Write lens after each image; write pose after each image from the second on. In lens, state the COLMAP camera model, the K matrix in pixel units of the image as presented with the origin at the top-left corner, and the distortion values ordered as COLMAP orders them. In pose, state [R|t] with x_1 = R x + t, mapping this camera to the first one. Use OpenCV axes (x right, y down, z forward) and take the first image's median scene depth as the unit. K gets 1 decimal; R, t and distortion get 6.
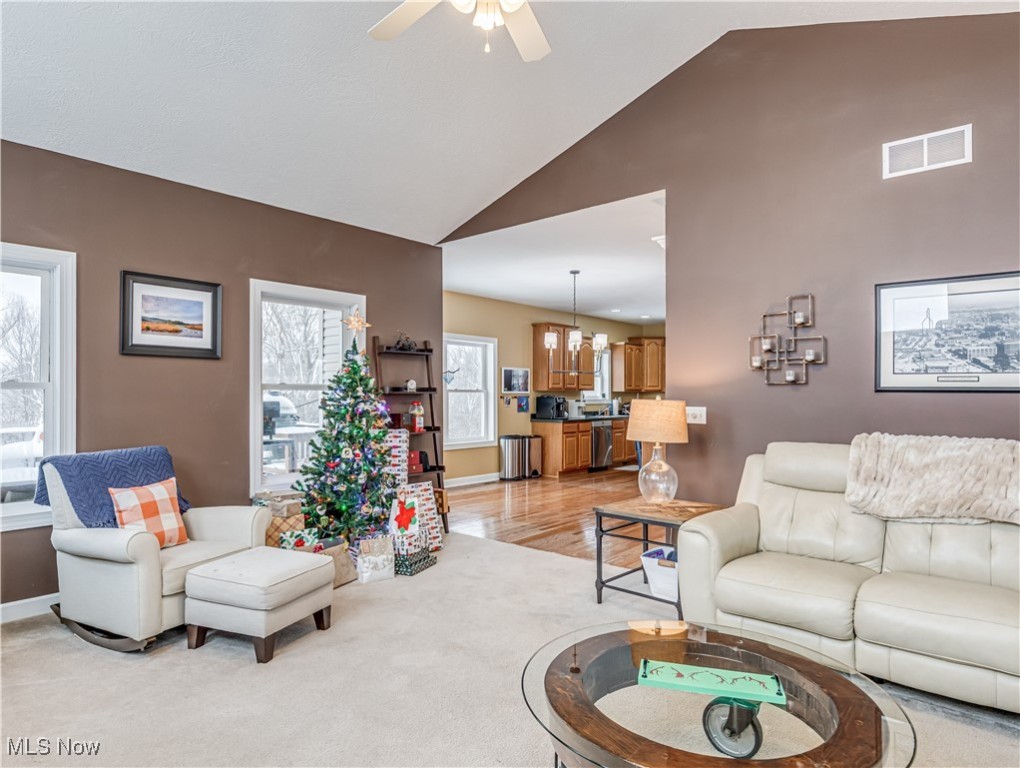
lens RADIAL K [[613.9, 0, 507.6], [0, 613.9, 387.2], [0, 0, 1]] dist [-0.007917, -0.001631]
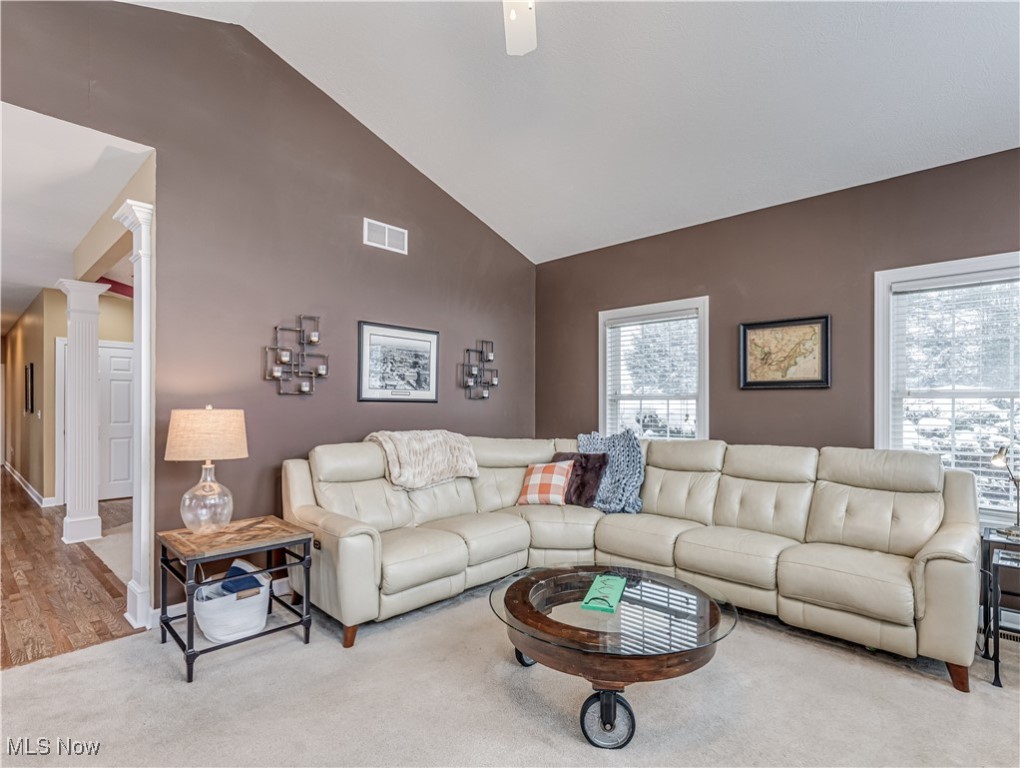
lens RADIAL K [[542.5, 0, 502.6], [0, 542.5, 392.0], [0, 0, 1]] dist [0.006741, 0.000240]
pose [[0.002075, 0.018421, 0.999828, -0.607779], [-0.018439, 0.999661, -0.018380, 0.003276], [-0.999828, -0.018398, 0.002413, 0.724244]]
